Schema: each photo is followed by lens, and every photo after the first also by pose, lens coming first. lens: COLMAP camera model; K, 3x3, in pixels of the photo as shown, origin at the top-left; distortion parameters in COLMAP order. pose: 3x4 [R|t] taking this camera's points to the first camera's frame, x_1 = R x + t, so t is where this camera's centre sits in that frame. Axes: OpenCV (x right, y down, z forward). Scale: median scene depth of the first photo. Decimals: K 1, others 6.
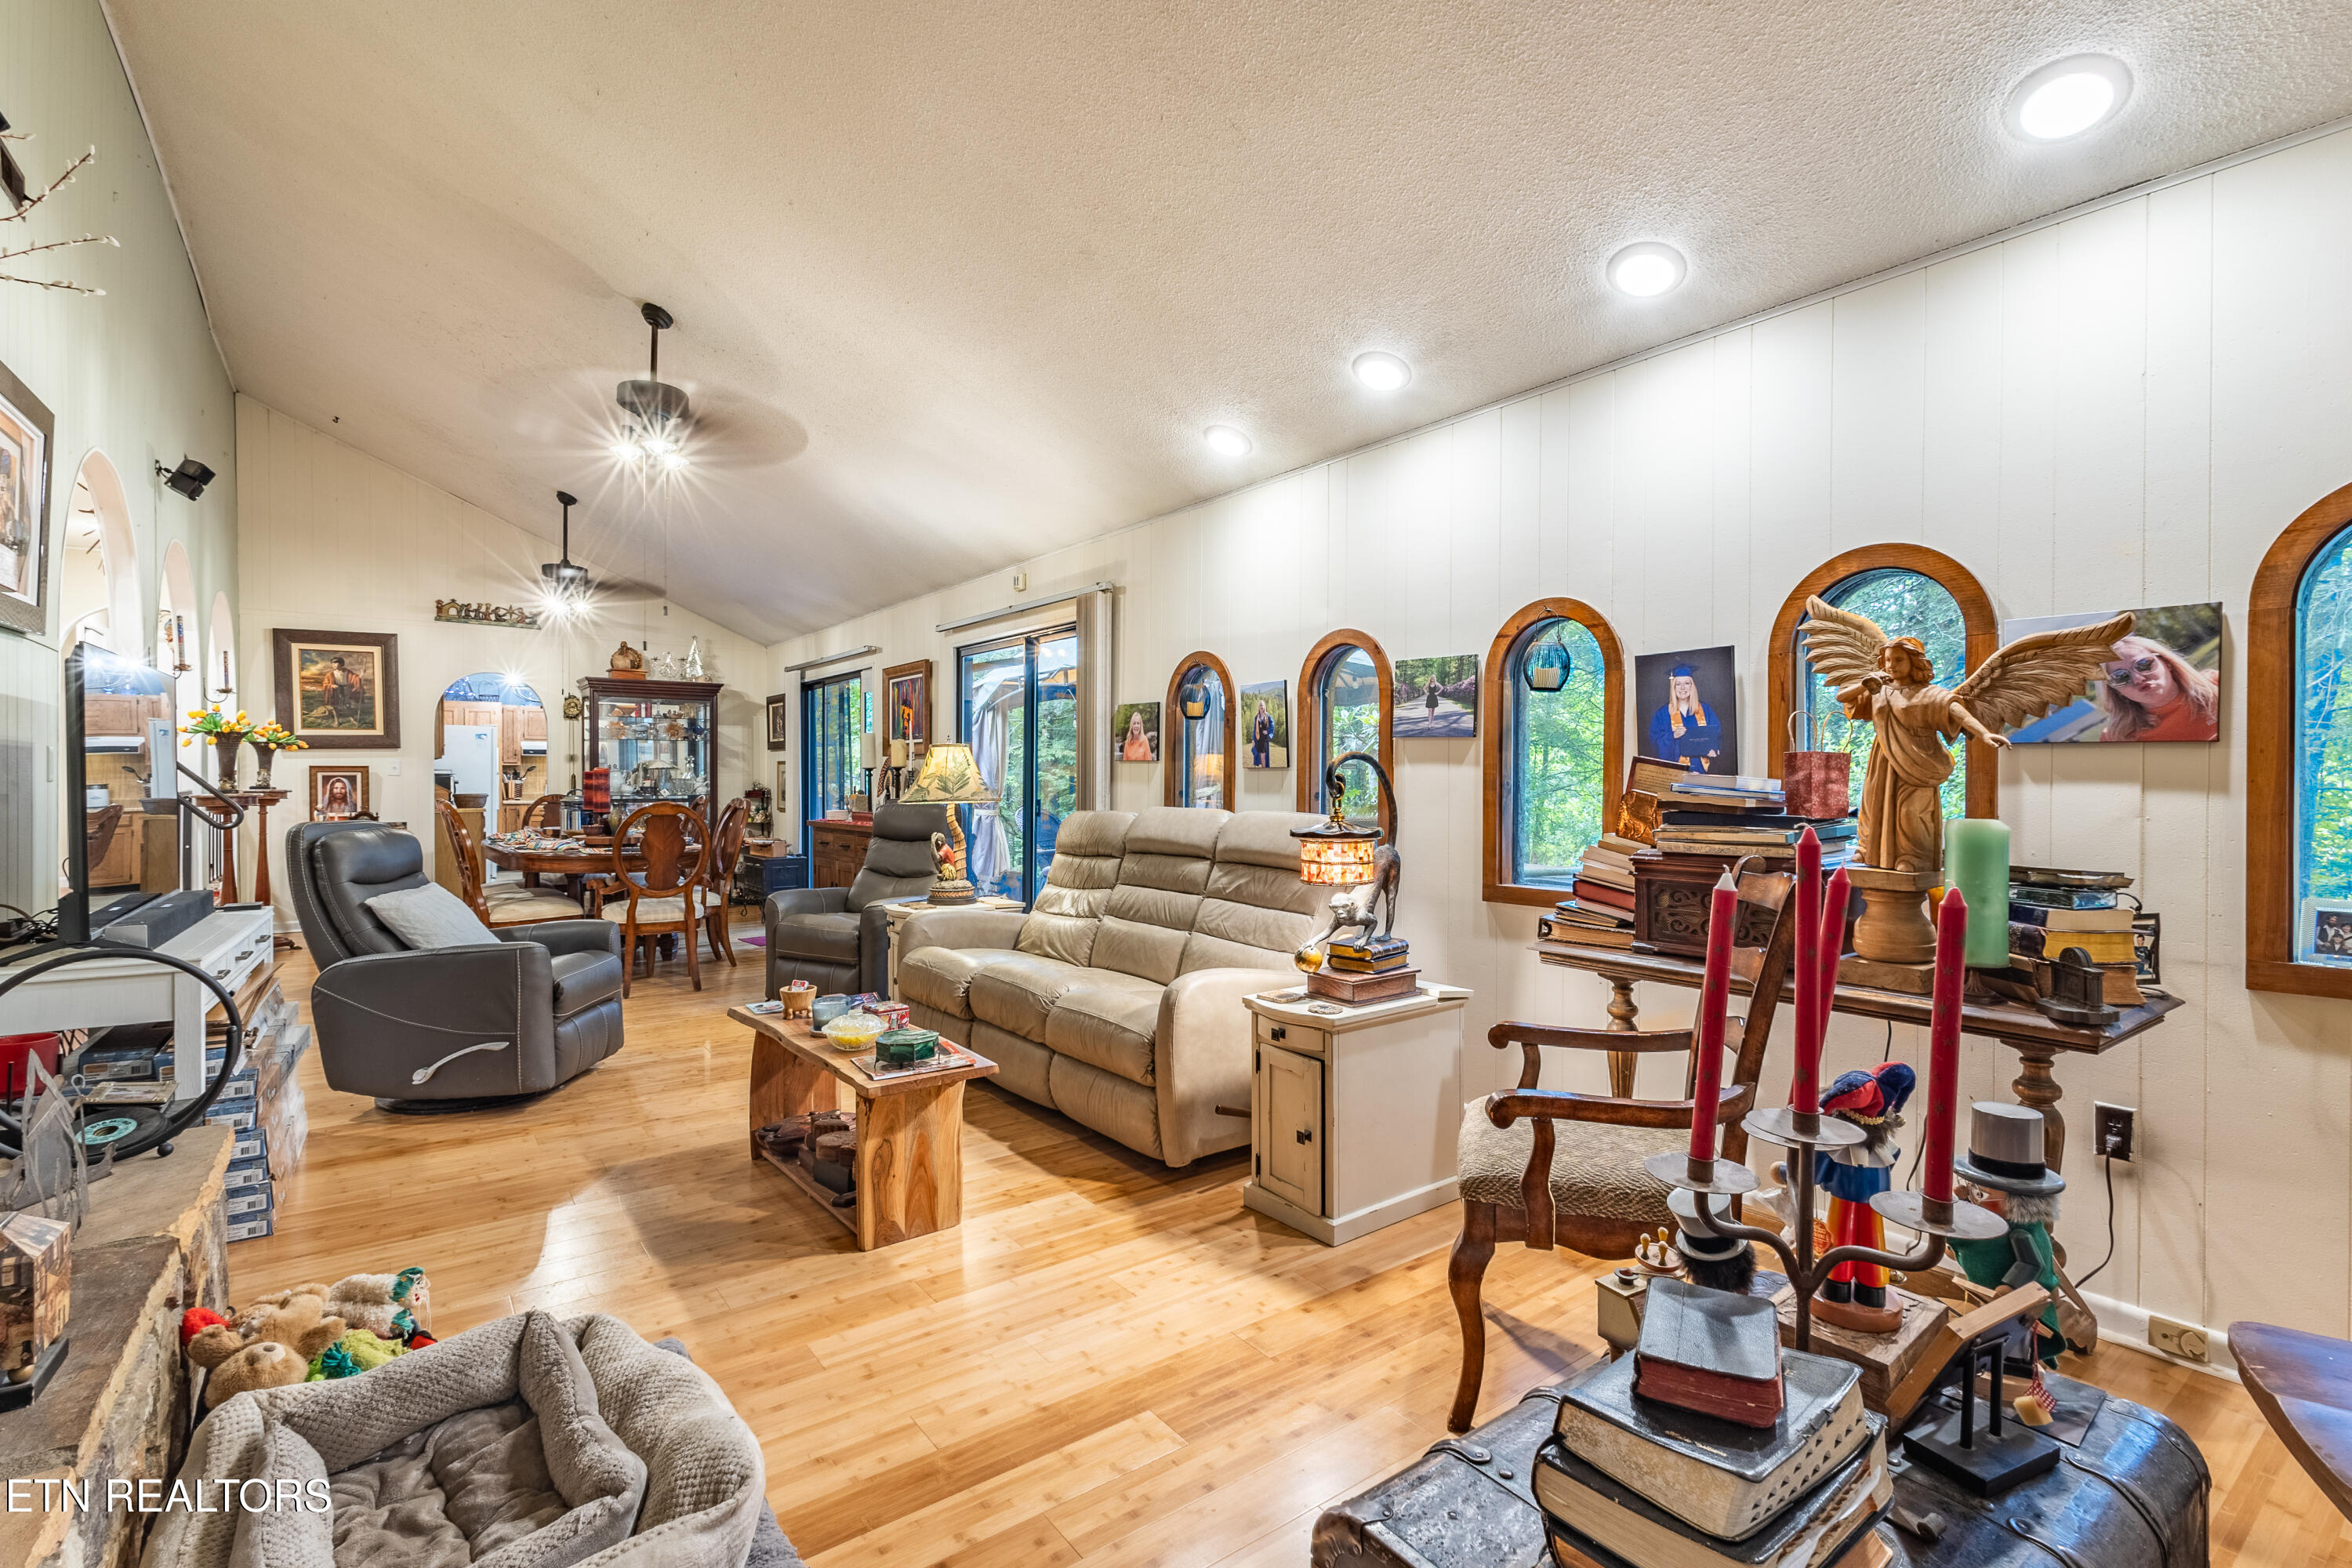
lens RADIAL K [[1079.1, 0, 1180.4], [0, 1079.1, 776.5], [0, 0, 1]] dist [0.005137, -0.001619]
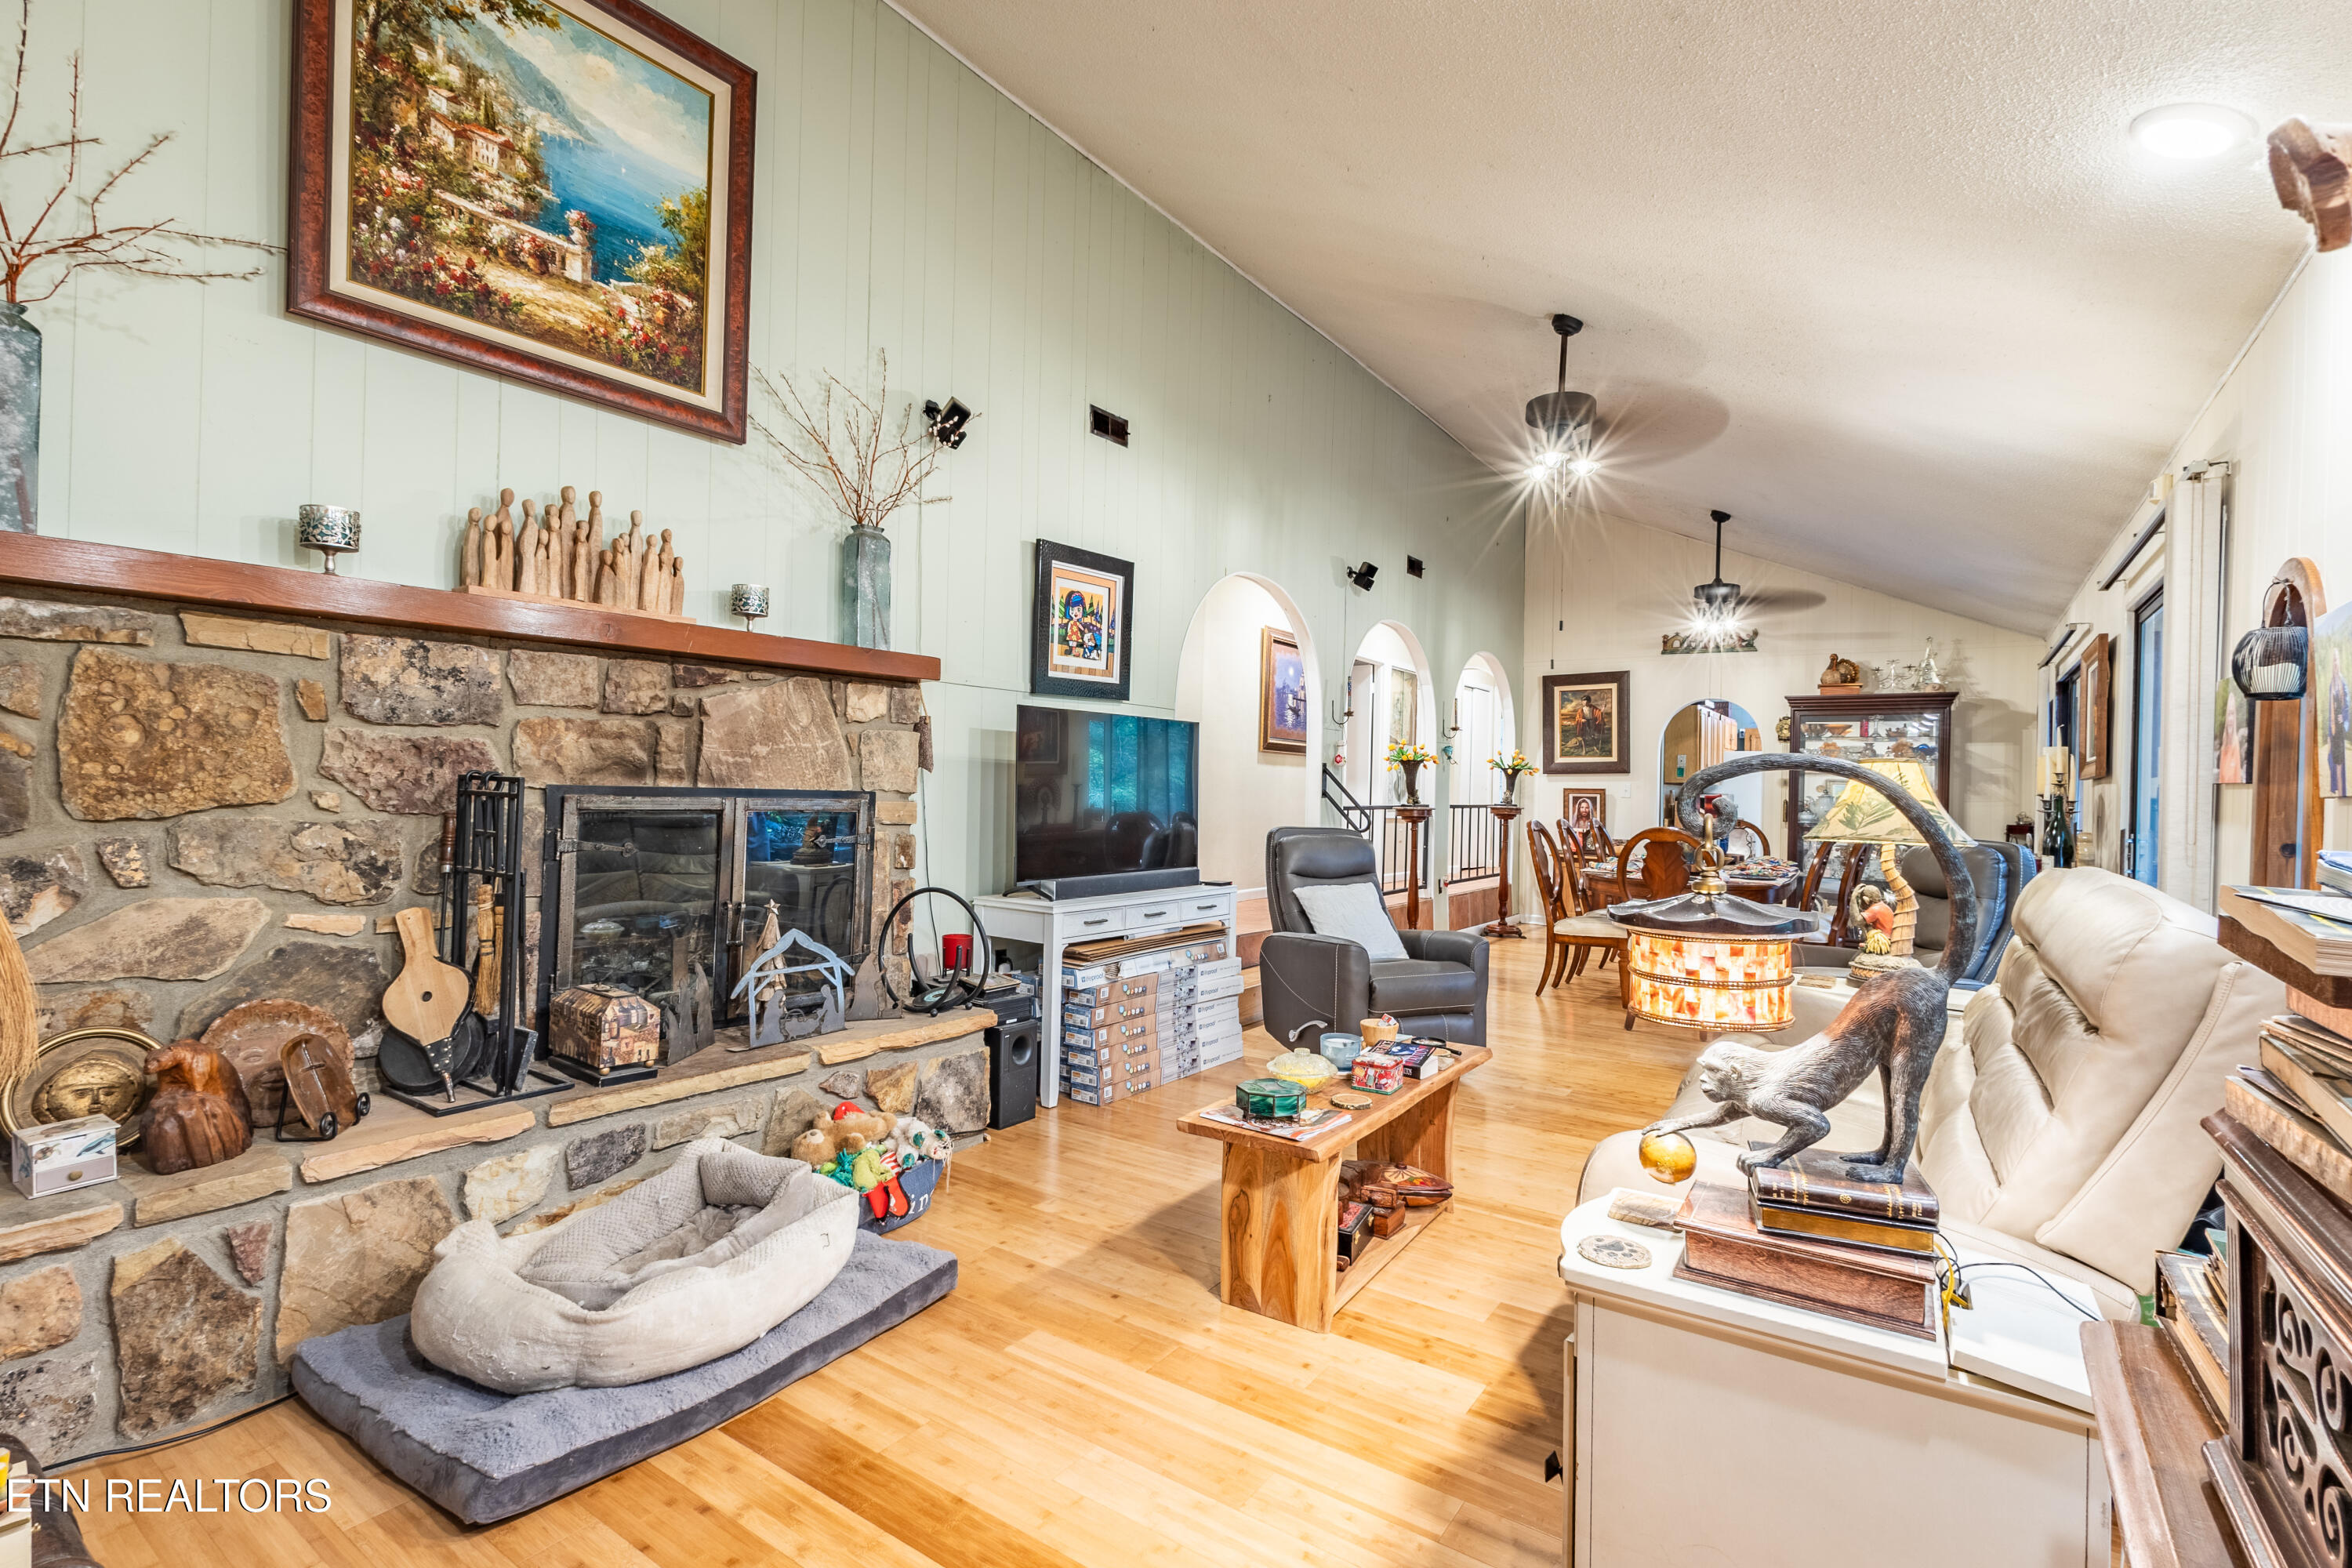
lens RADIAL K [[1079.1, 0, 1166.5], [0, 1079.1, 779.1], [0, 0, 1]] dist [0.005137, -0.001619]
pose [[0.317300, -0.000771, -0.948325, 0.197826], [-0.021864, 0.999728, -0.008128, -0.000708], [0.948073, 0.023314, 0.317197, 0.222878]]
